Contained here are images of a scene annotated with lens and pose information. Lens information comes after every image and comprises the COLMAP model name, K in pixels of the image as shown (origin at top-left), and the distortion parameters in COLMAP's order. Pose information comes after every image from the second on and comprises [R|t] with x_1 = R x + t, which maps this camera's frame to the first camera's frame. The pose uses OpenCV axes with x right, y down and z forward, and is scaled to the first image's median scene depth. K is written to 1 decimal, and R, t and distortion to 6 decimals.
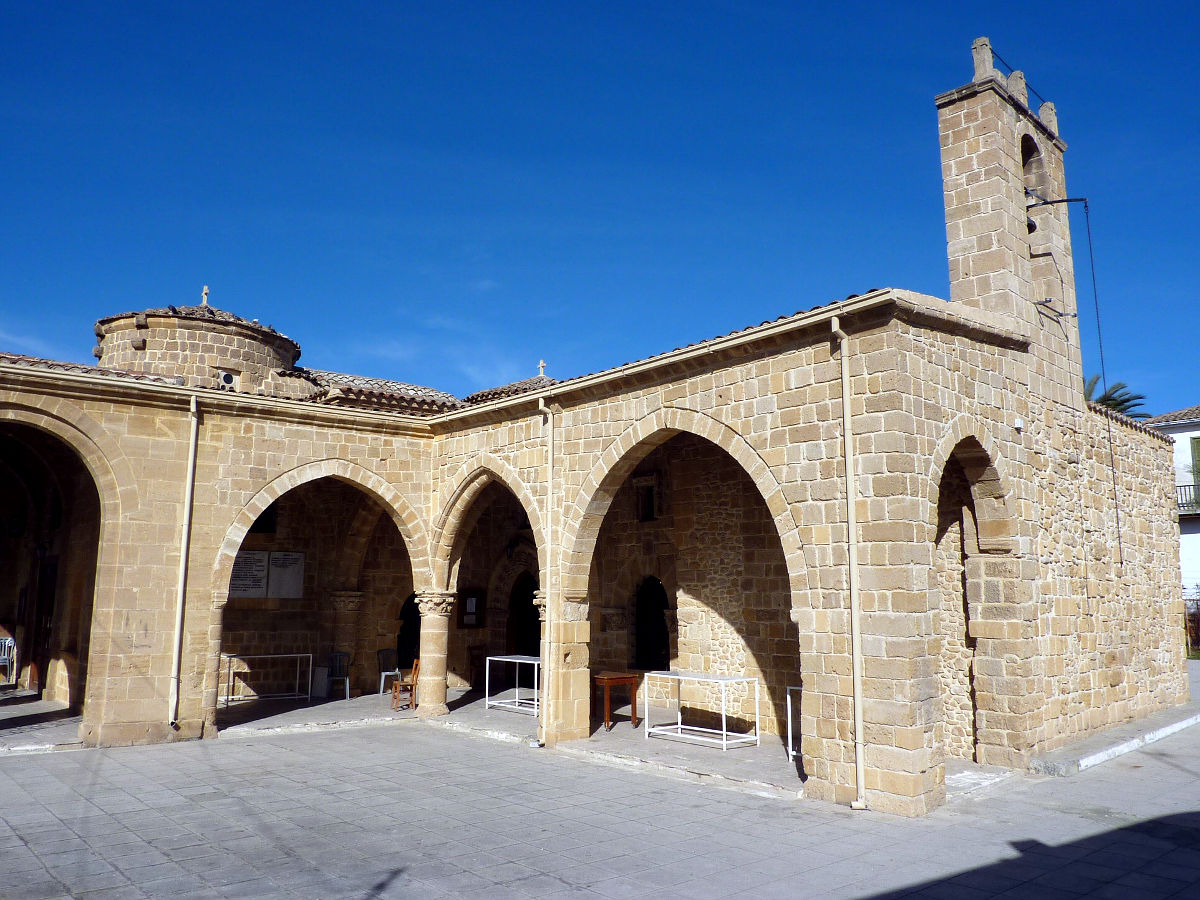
lens RADIAL K [[893.5, 0, 648.5], [0, 893.5, 436.8], [0, 0, 1]] dist [-0.017373, -0.013056]
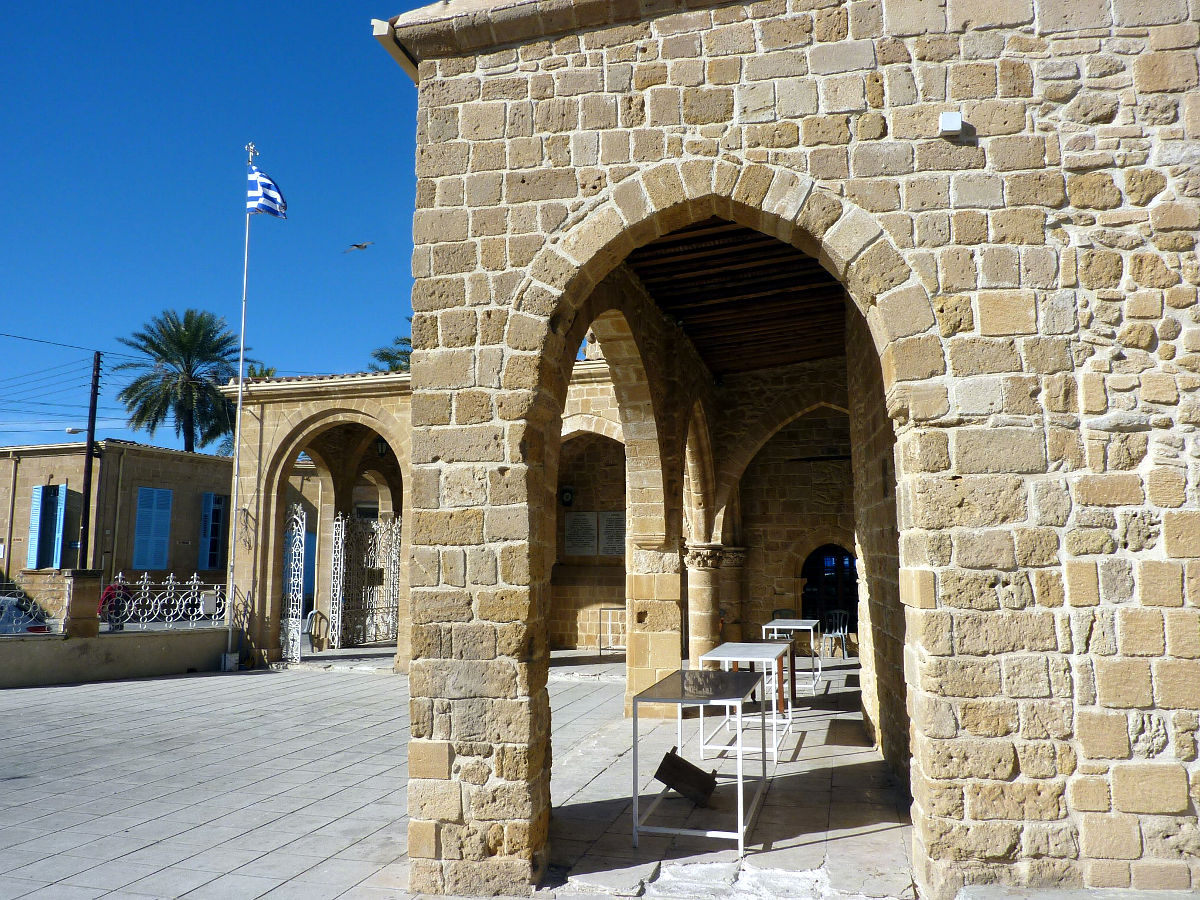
lens RADIAL K [[893.5, 0, 592.0], [0, 893.5, 445.0], [0, 0, 1]] dist [-0.017373, -0.013056]
pose [[0.578217, -0.112596, -0.808076, 0.446510], [0.148199, 0.988450, -0.031685, 0.089210], [0.802310, -0.101435, 0.588225, 0.400779]]
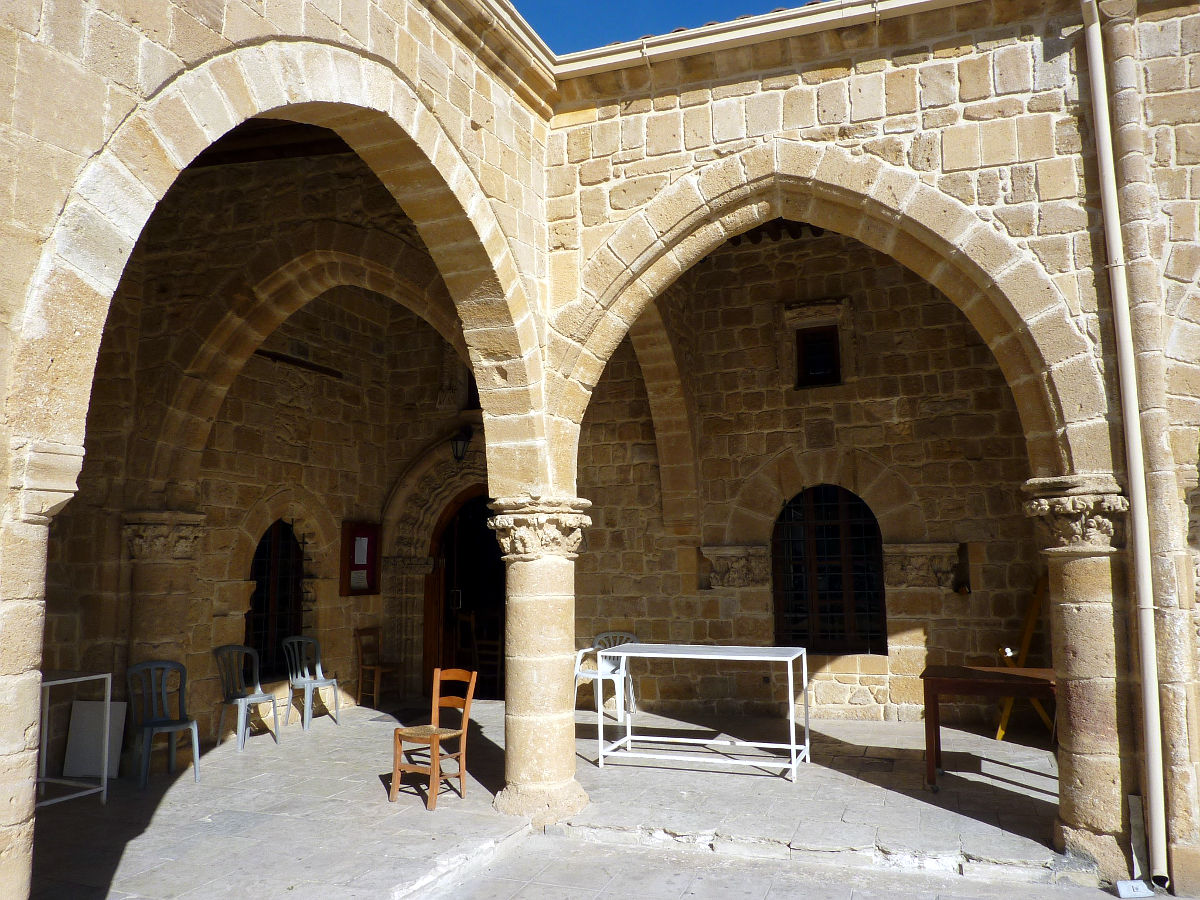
lens RADIAL K [[893.5, 0, 685.6], [0, 893.5, 437.8], [0, 0, 1]] dist [-0.017373, -0.013056]
pose [[0.887253, 0.044690, 0.459113, -0.380588], [-0.064307, 0.997560, 0.027175, 0.135084], [-0.456778, -0.053635, 0.887962, 0.637011]]
